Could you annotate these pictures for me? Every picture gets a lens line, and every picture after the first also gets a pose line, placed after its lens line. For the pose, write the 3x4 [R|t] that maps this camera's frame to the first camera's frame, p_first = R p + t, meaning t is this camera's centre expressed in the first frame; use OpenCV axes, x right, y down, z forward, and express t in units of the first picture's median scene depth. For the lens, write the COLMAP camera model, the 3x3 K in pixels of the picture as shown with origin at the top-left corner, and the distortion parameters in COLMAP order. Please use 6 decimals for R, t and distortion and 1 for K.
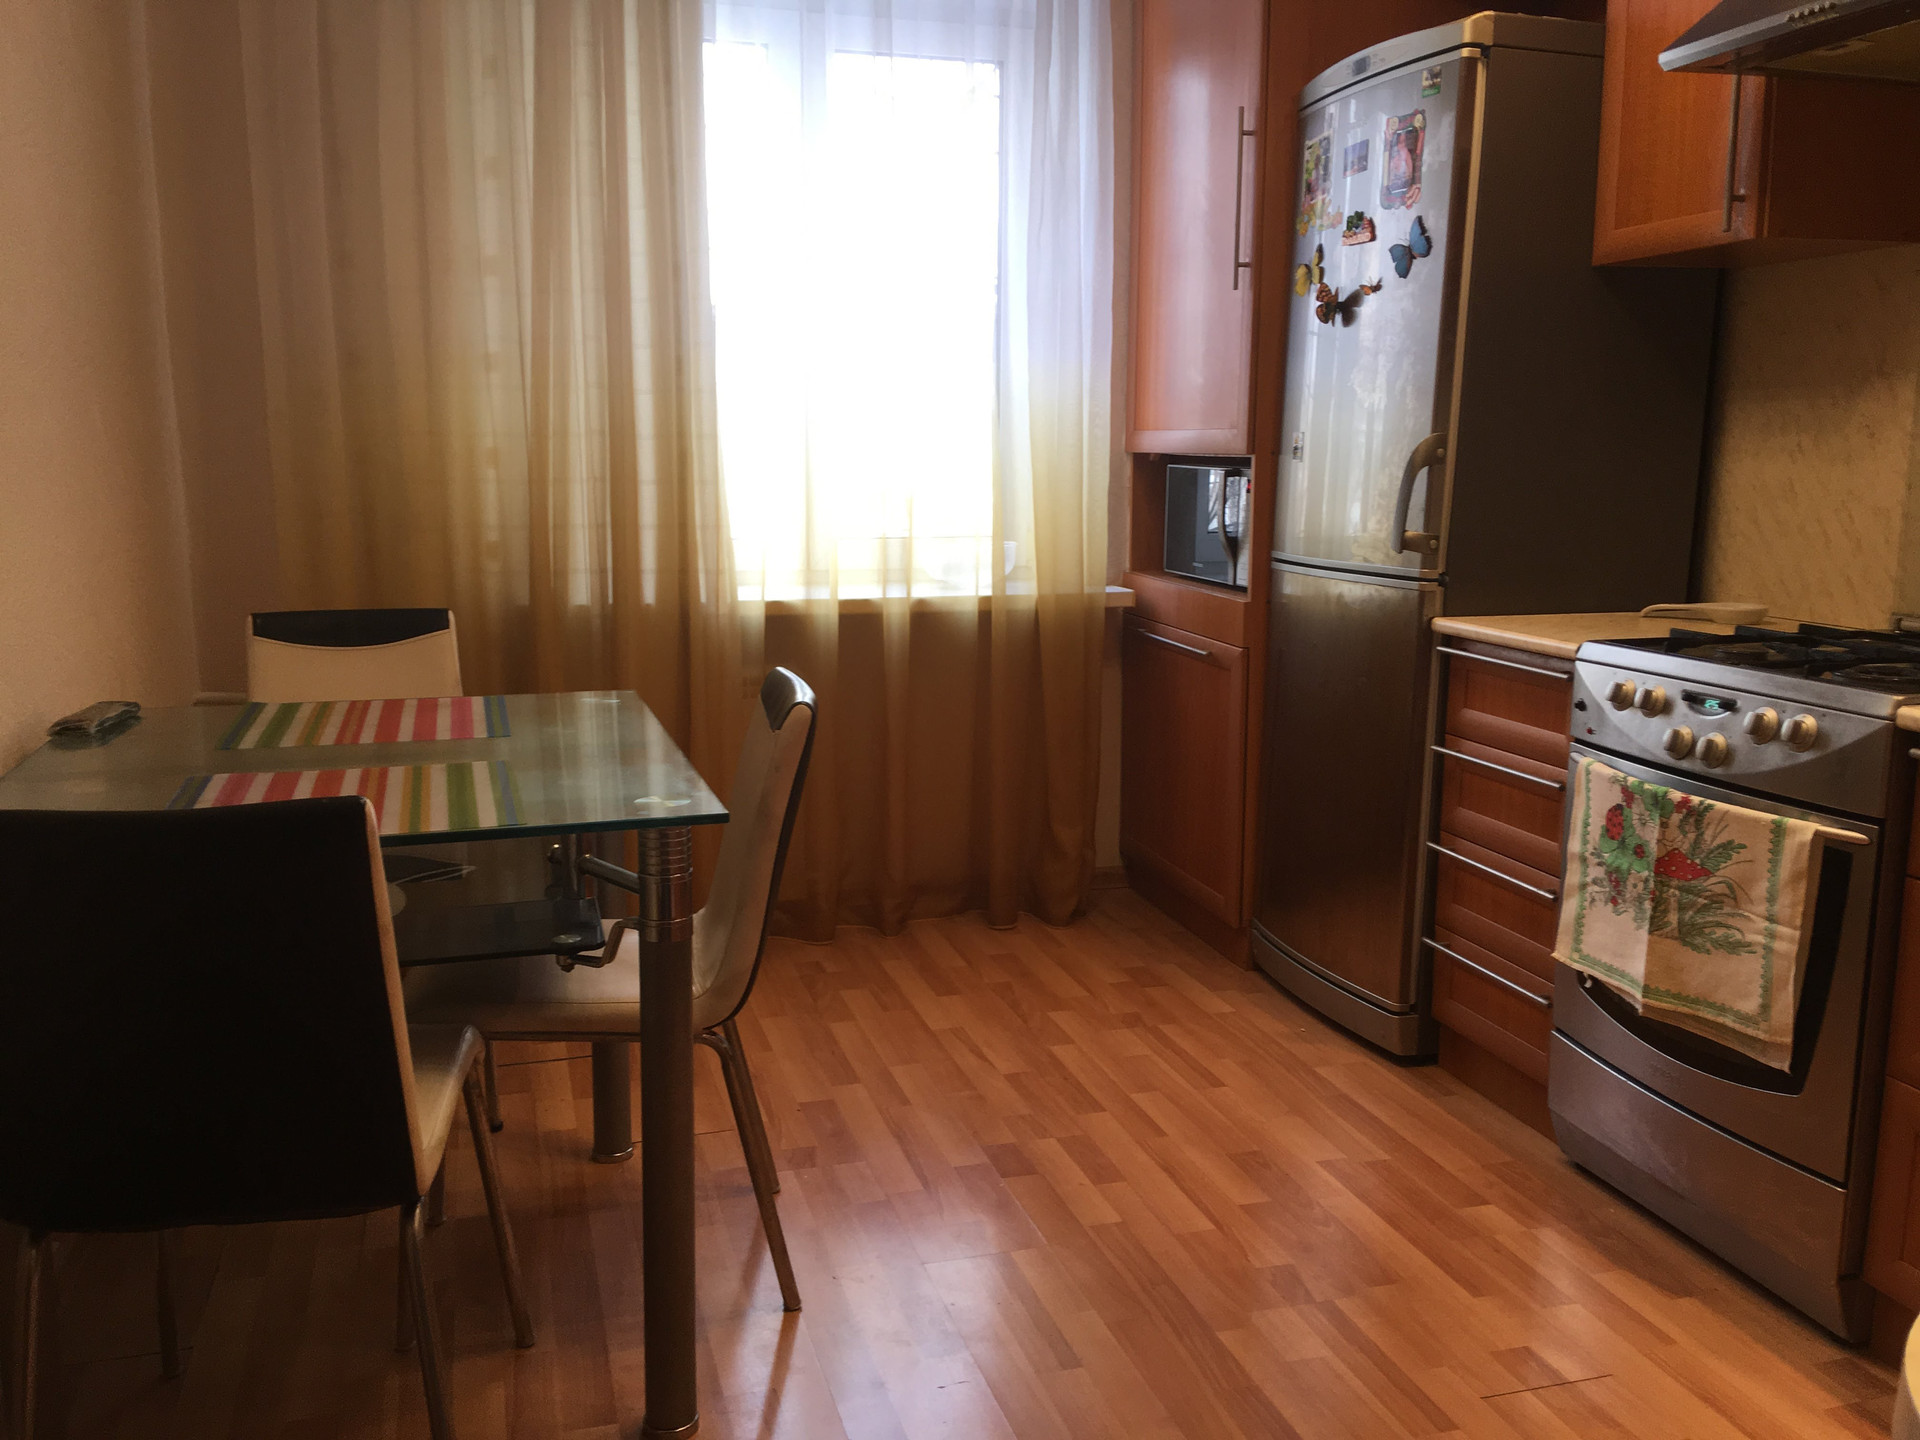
lens RADIAL K [[1616.7, 0, 926.7], [0, 1616.7, 718.1], [0, 0, 1]] dist [0.000778, -0.051720]
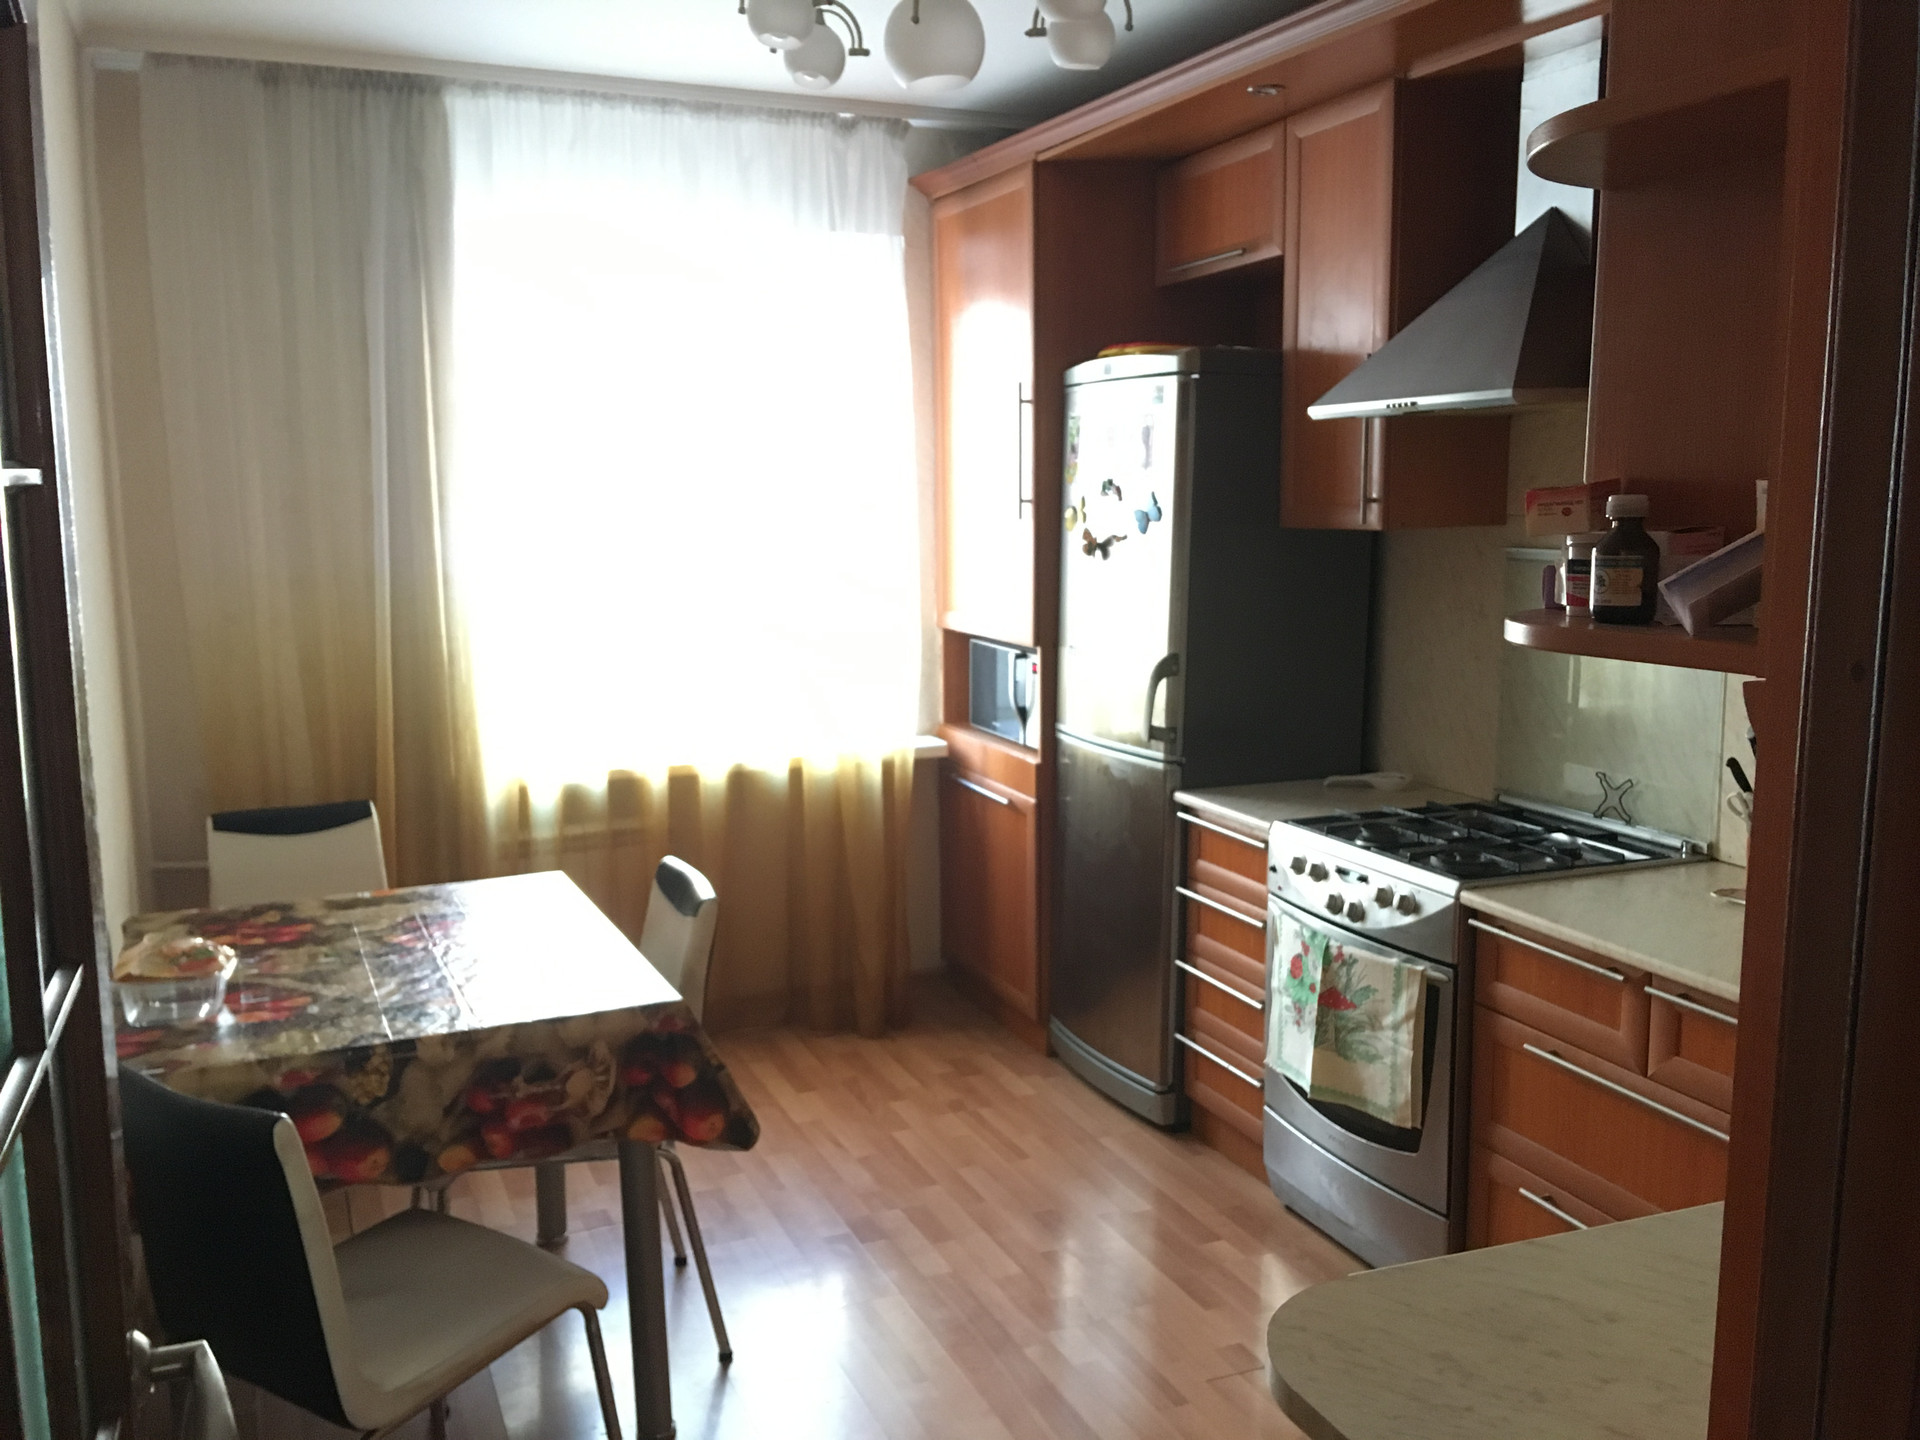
lens RADIAL K [[1634.5, 0, 960.0], [0, 1634.5, 720.0], [0, 0, 1]] dist [0.032180, 0.001433]
pose [[0.990562, -0.027922, 0.134191, -0.036736], [0.030630, 0.999366, -0.018159, -0.101934], [-0.133598, 0.022098, 0.990789, -0.302028]]
